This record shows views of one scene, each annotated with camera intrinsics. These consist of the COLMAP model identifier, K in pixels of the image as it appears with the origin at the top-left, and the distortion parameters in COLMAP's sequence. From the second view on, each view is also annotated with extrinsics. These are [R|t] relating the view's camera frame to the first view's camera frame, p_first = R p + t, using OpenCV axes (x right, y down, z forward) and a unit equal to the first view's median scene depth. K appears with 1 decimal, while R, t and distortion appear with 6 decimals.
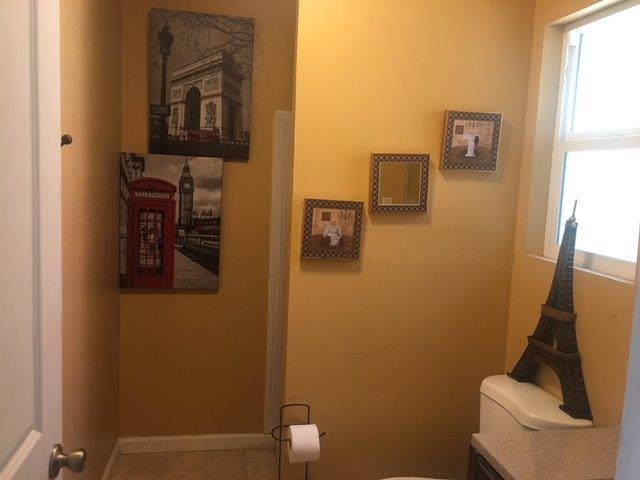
lens RADIAL K [[549.6, 0, 319.6], [0, 549.6, 239.6], [0, 0, 1]] dist [0.075300, -0.098861]
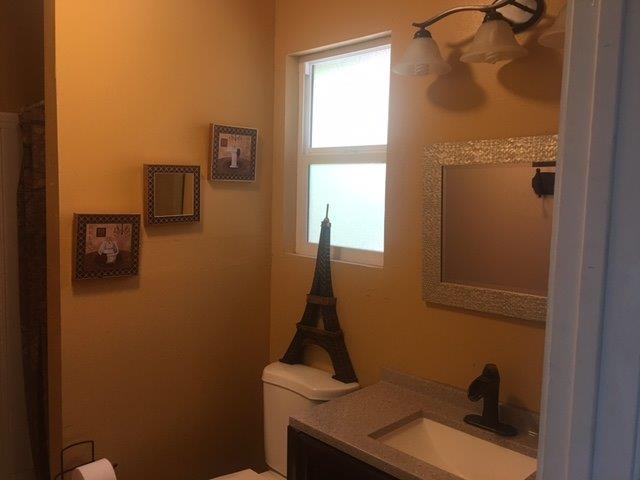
lens RADIAL K [[549.6, 0, 317.3], [0, 549.6, 236.3], [0, 0, 1]] dist [0.075300, -0.098861]
pose [[0.822707, -0.075427, 0.563440, -0.214889], [0.081350, 0.996578, 0.014627, -0.019192], [-0.562615, 0.033802, 0.826027, 0.024194]]
